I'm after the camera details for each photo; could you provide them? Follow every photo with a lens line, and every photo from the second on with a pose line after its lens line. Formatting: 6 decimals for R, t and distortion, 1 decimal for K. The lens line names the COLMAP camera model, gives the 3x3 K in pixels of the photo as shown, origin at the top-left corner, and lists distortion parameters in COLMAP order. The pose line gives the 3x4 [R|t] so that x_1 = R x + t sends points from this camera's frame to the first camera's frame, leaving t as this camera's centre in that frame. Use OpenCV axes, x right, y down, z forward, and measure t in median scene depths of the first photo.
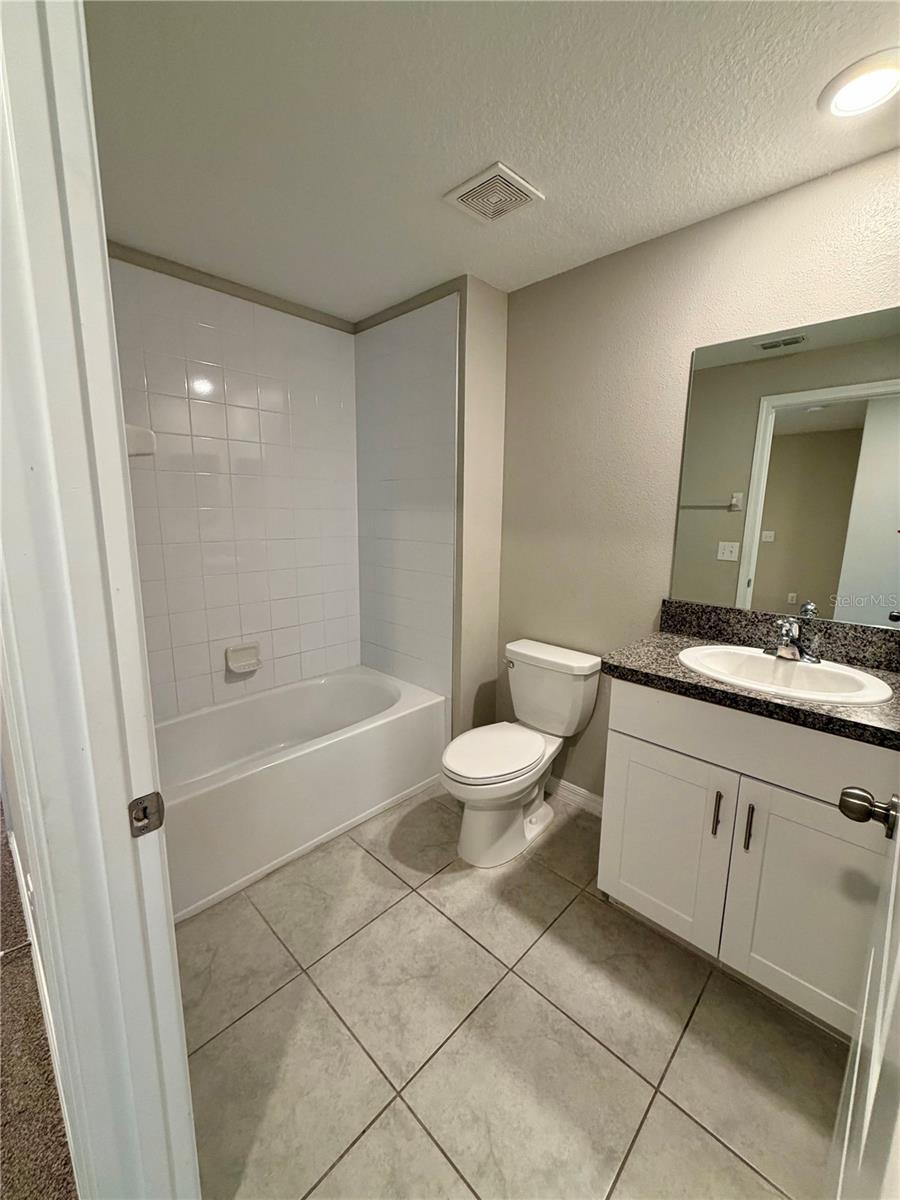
lens RADIAL K [[476.2, 0, 448.4], [0, 476.2, 595.3], [0, 0, 1]] dist [-0.003231, 0.001010]
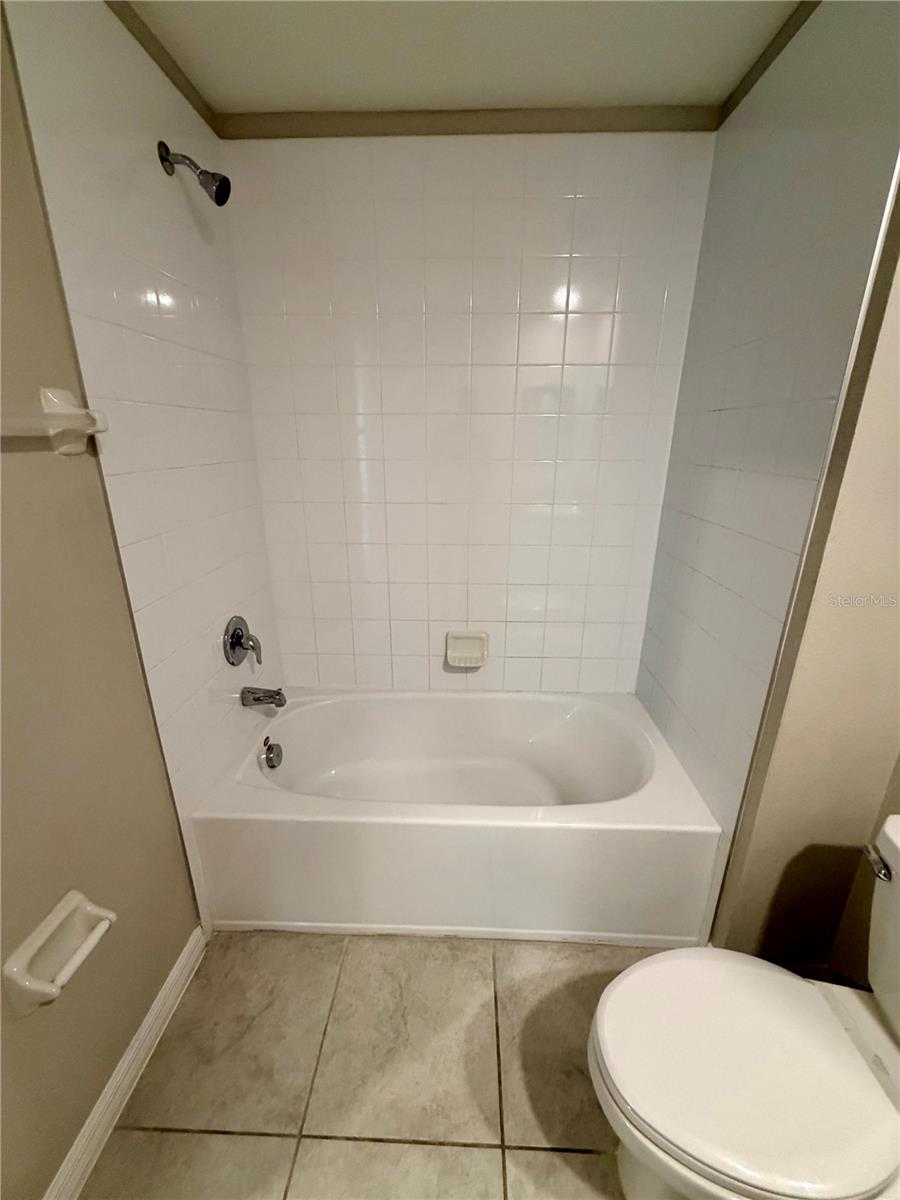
lens RADIAL K [[476.2, 0, 454.4], [0, 476.2, 602.5], [0, 0, 1]] dist [-0.003231, 0.001010]
pose [[0.682585, 0.227071, -0.694634, 0.103760], [-0.136035, 0.973370, 0.184512, -0.092913], [0.718033, -0.031451, 0.695298, 0.434174]]
